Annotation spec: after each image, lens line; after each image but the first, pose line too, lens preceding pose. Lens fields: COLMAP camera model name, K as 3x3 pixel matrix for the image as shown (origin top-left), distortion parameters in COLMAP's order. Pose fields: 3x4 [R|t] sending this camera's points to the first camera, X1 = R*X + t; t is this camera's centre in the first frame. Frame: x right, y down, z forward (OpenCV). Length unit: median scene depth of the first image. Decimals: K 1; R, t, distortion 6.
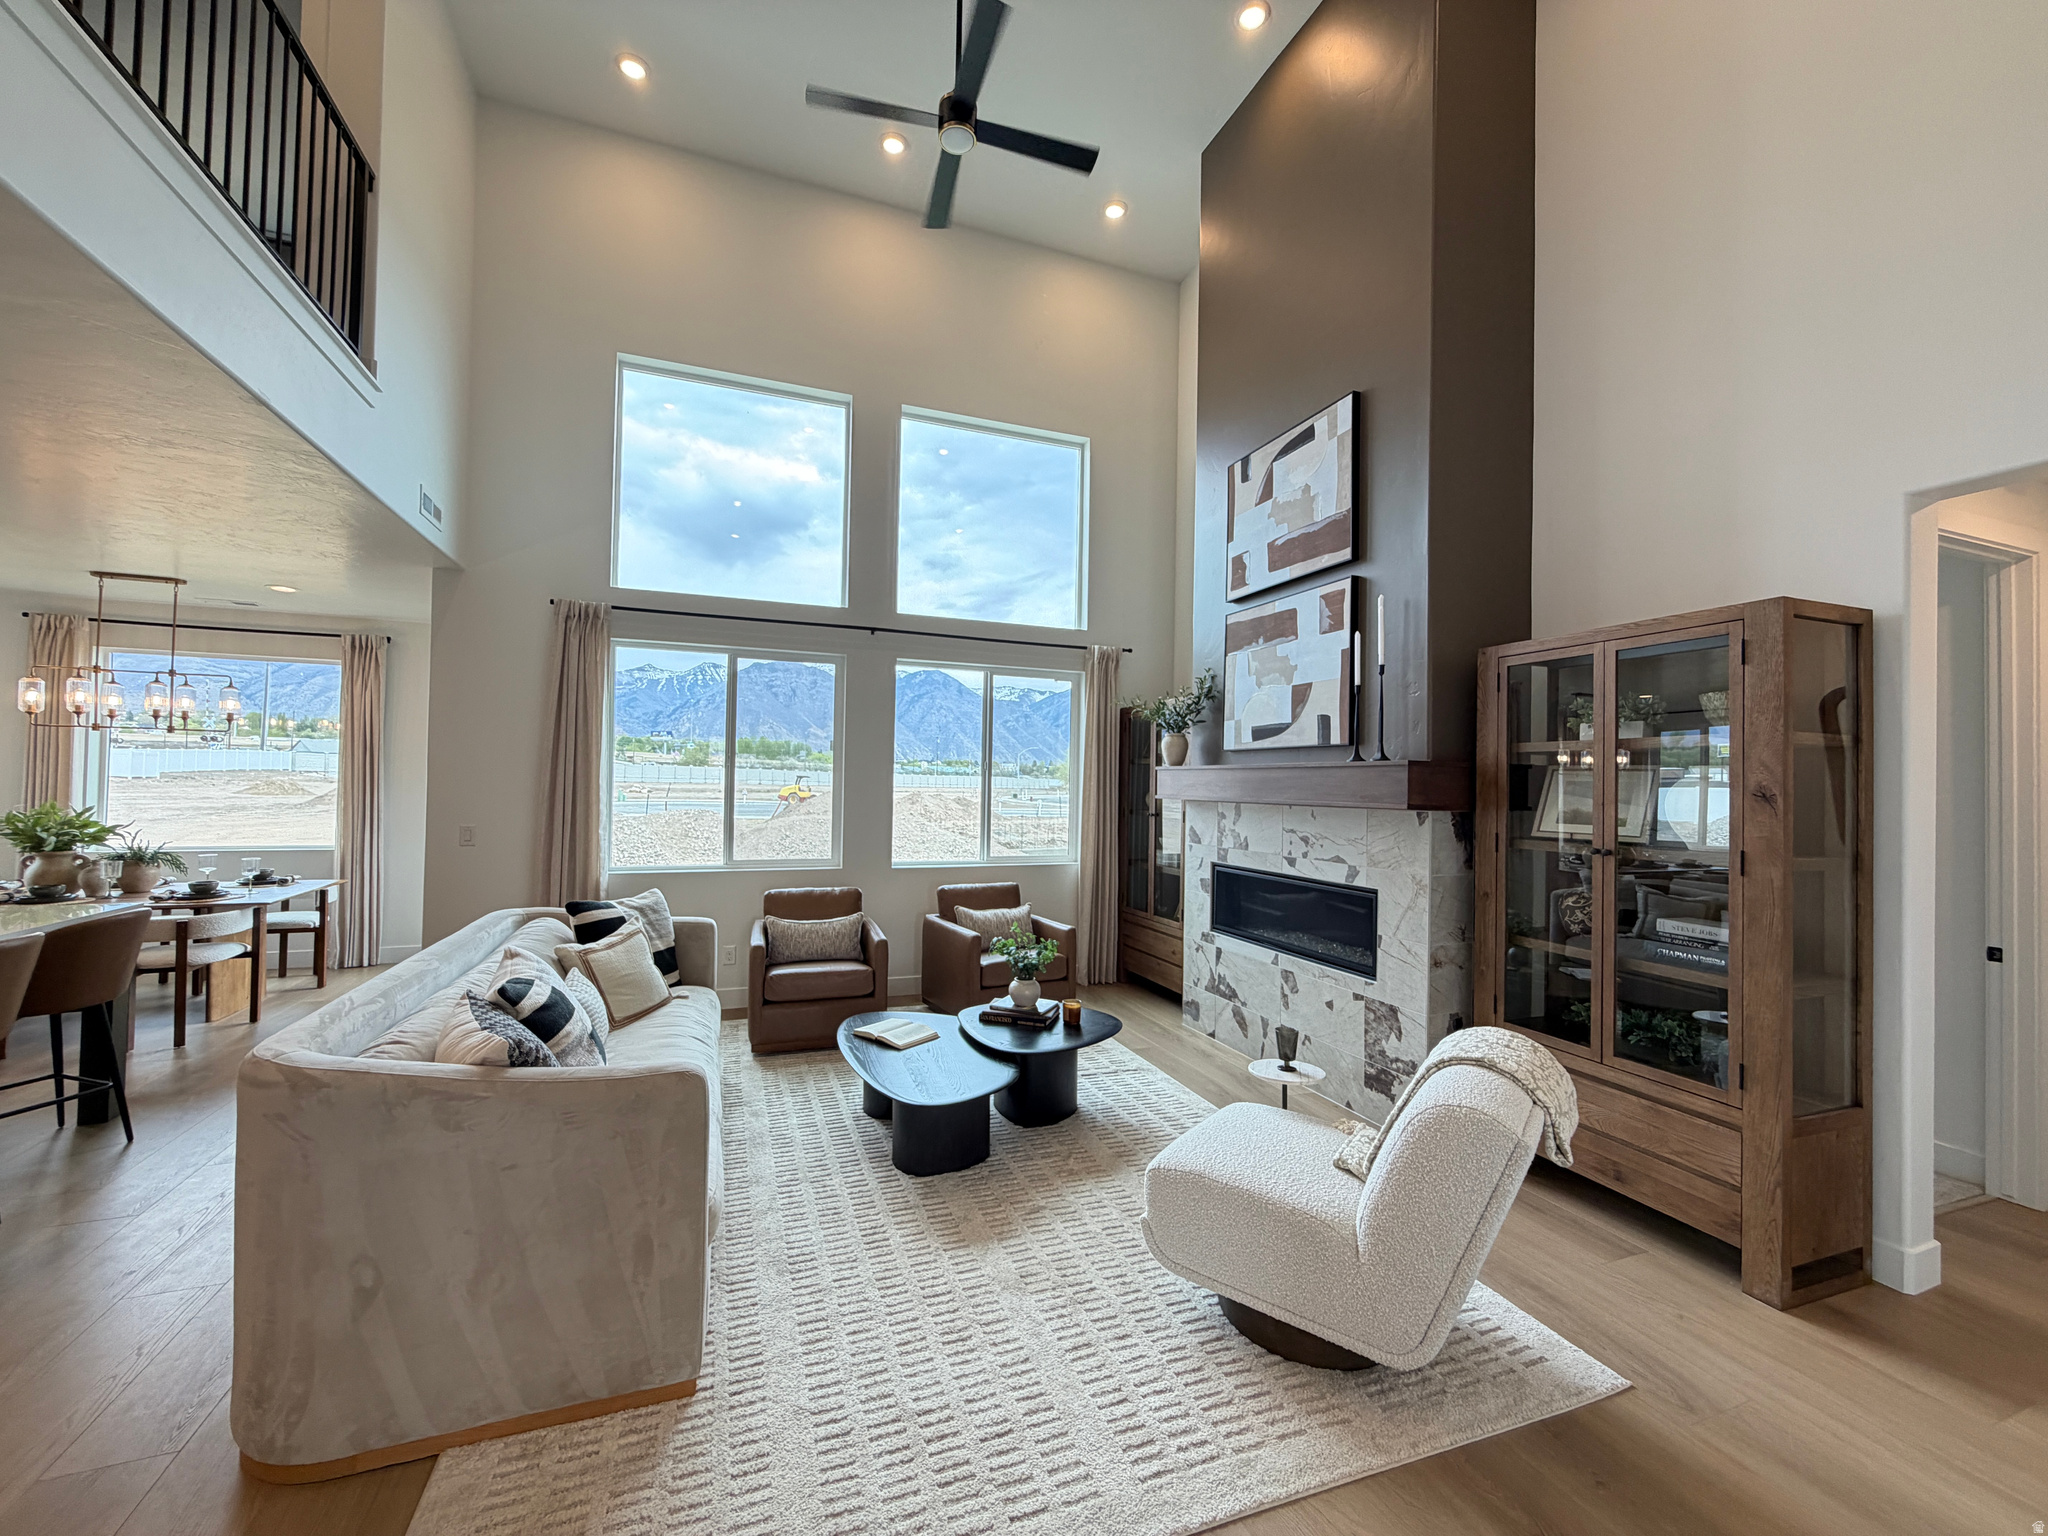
lens RADIAL K [[814.4, 0, 1018.5], [0, 814.4, 767.8], [0, 0, 1]] dist [-0.000968, -0.000190]
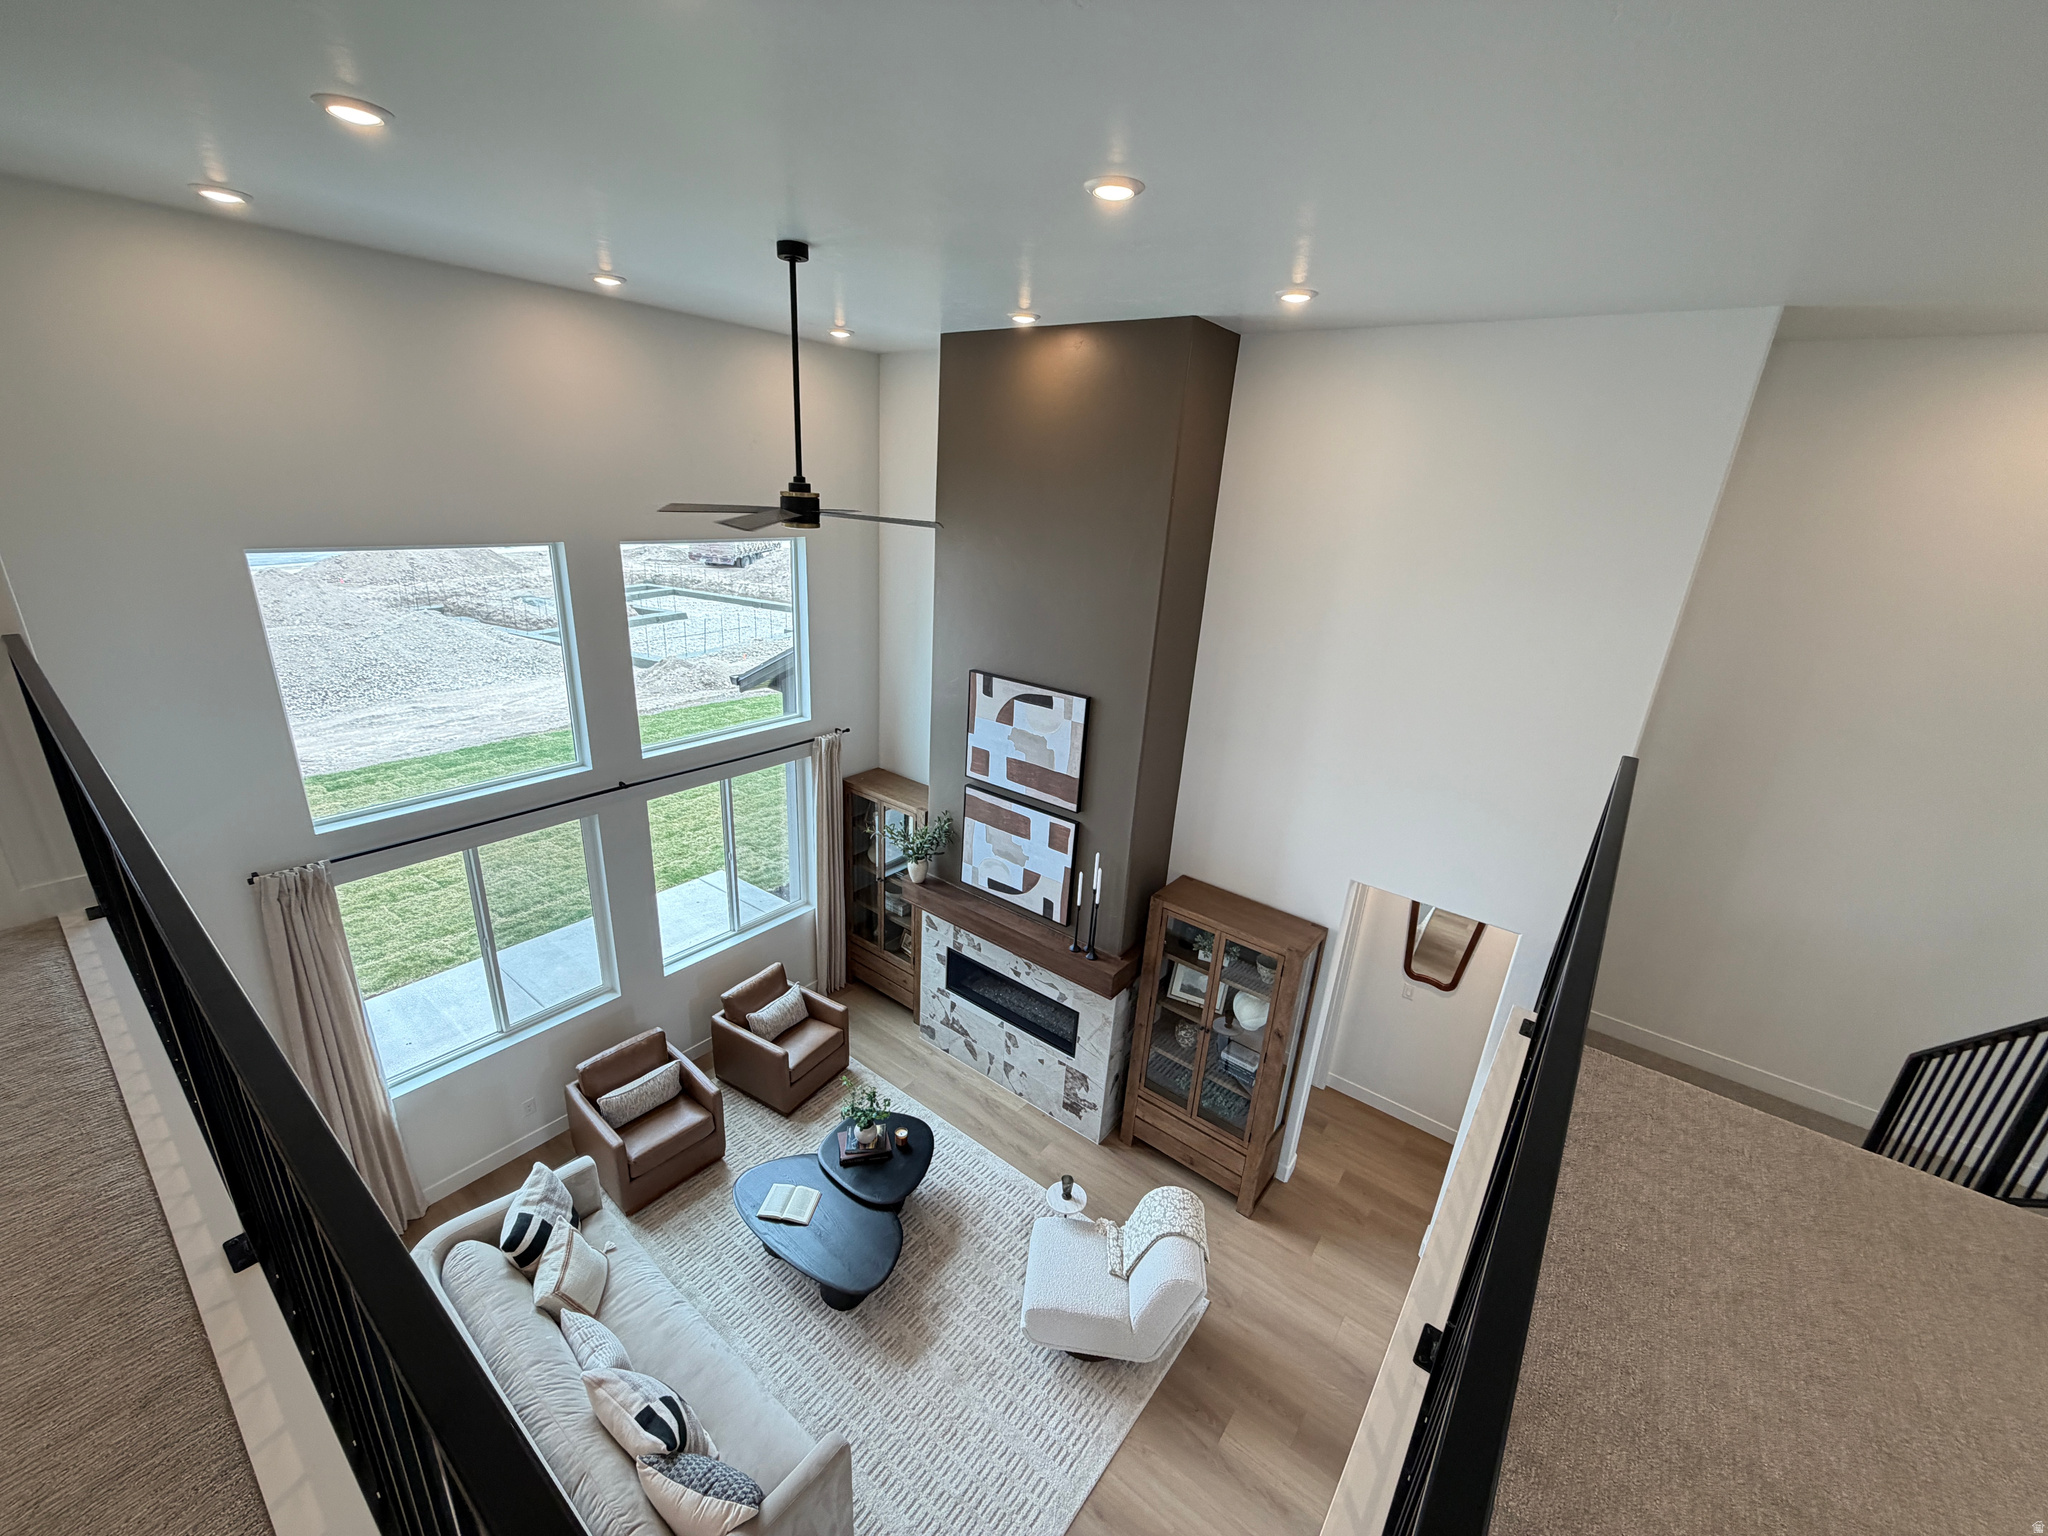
lens RADIAL K [[814.4, 0, 1019.7], [0, 814.4, 768.1], [0, 0, 1]] dist [-0.000968, -0.000190]
pose [[0.851787, -0.145758, 0.503202, -0.321877], [-0.052879, 0.931690, 0.359385, -0.702350], [-0.521212, -0.332729, 0.785894, -0.037202]]
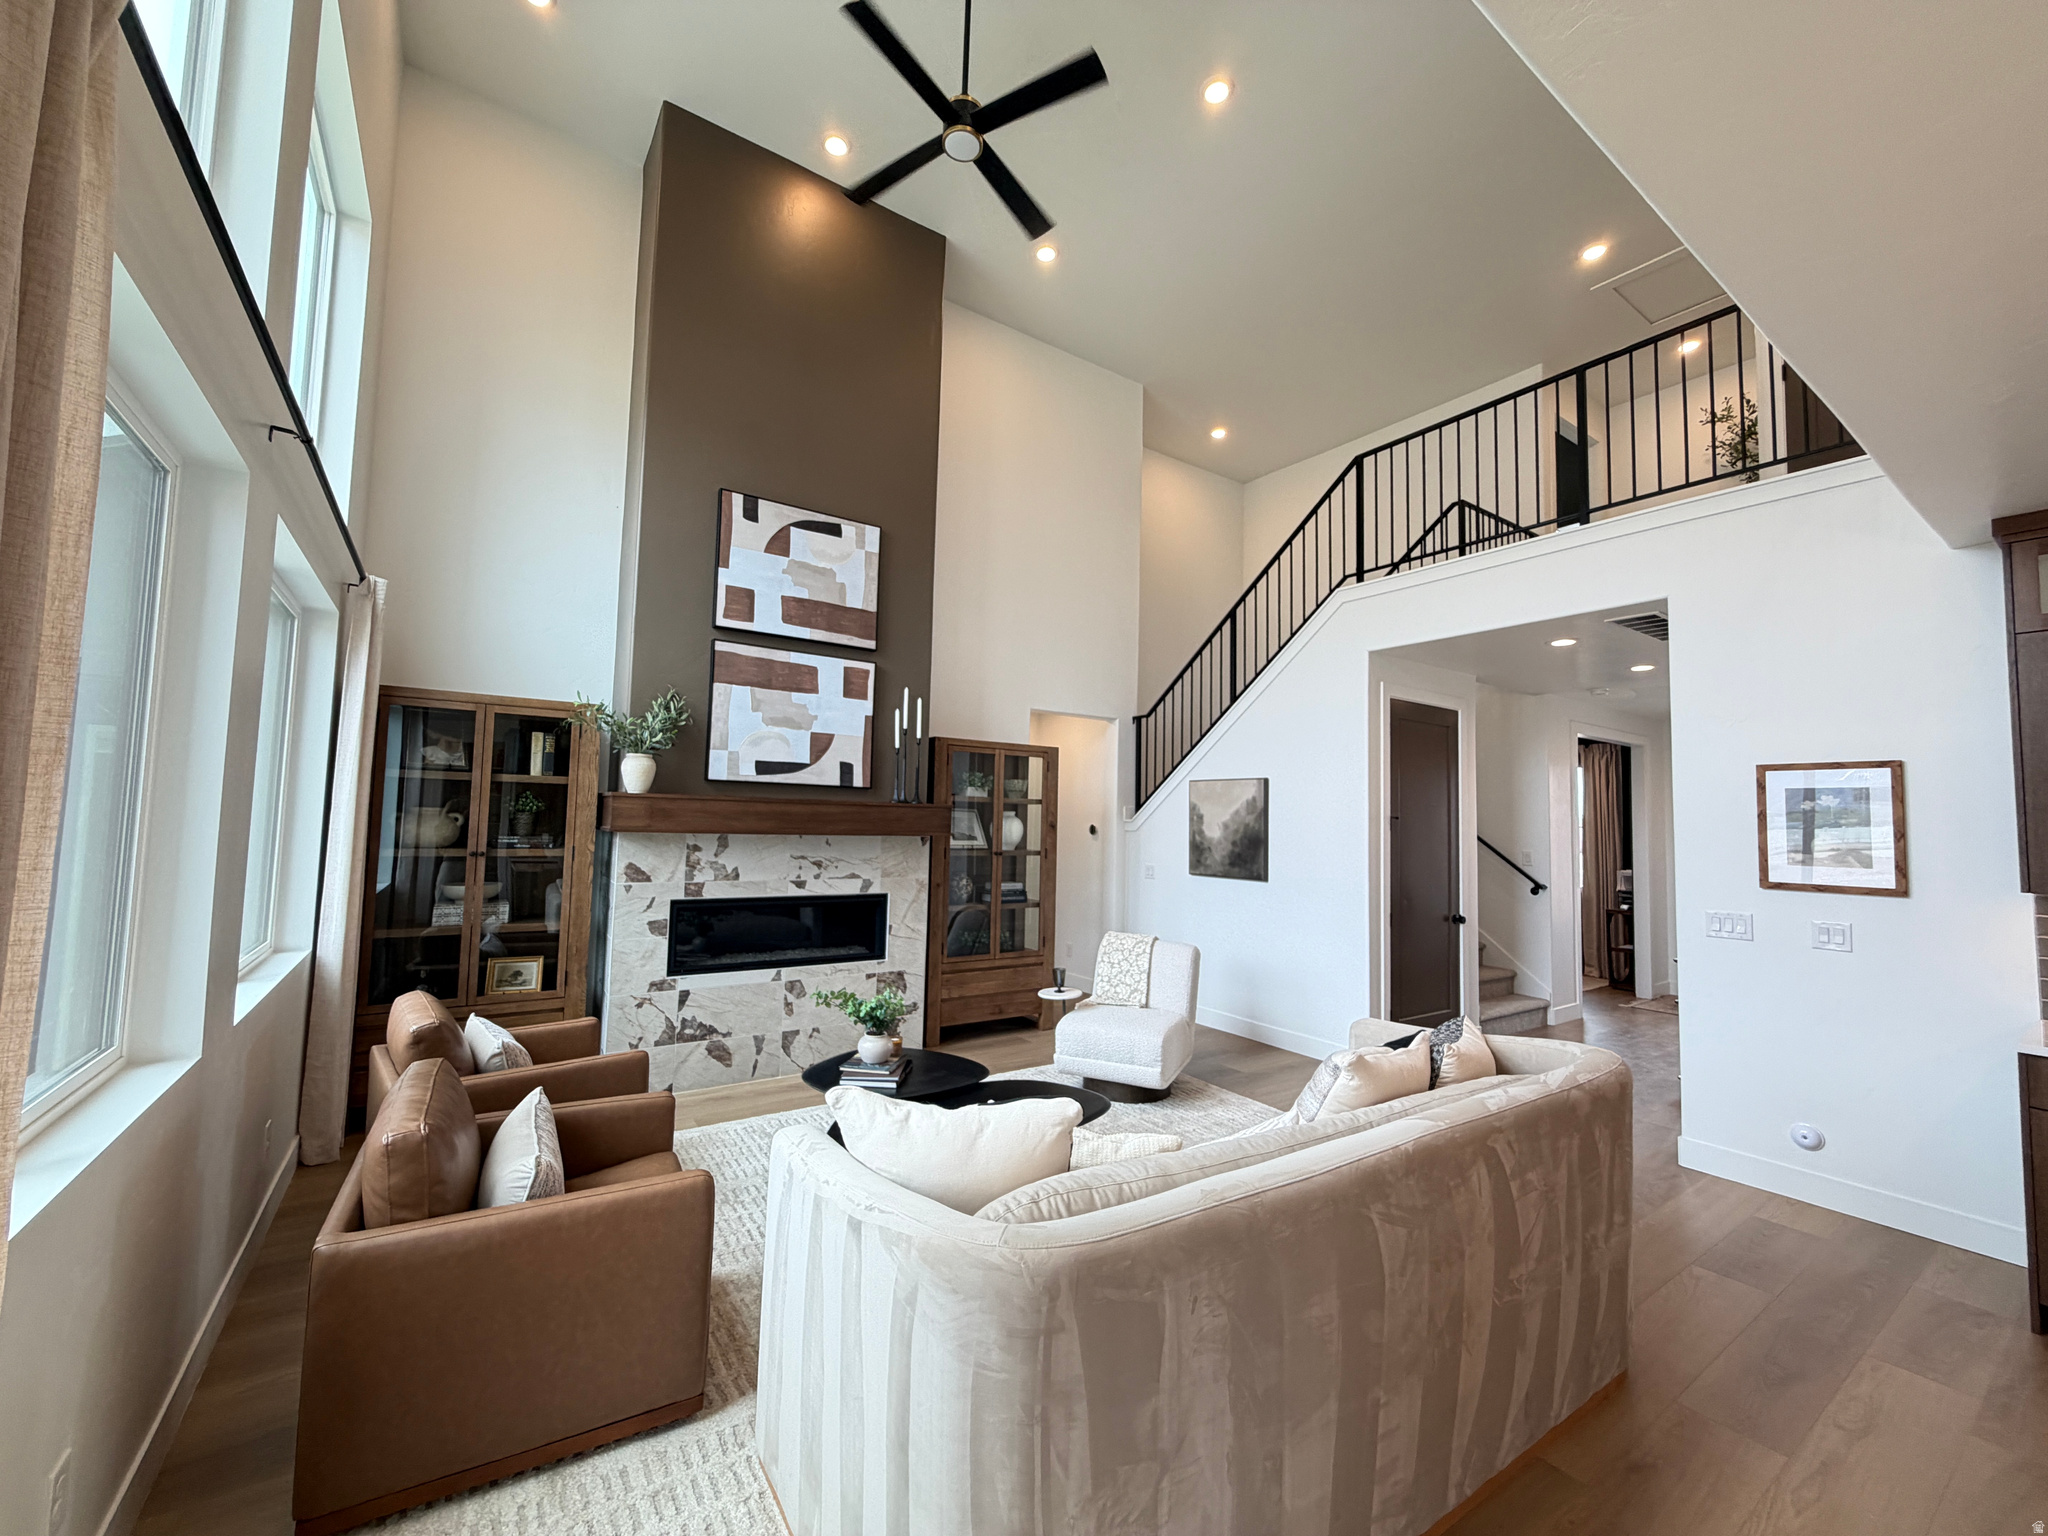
lens RADIAL K [[814.4, 0, 1017.4], [0, 814.4, 772.0], [0, 0, 1]] dist [-0.000968, -0.000190]
pose [[-0.239249, 0.037551, 0.970232, -0.790324], [-0.048852, 0.997521, -0.050653, 0.000630], [-0.969729, -0.059516, -0.236821, 0.905938]]
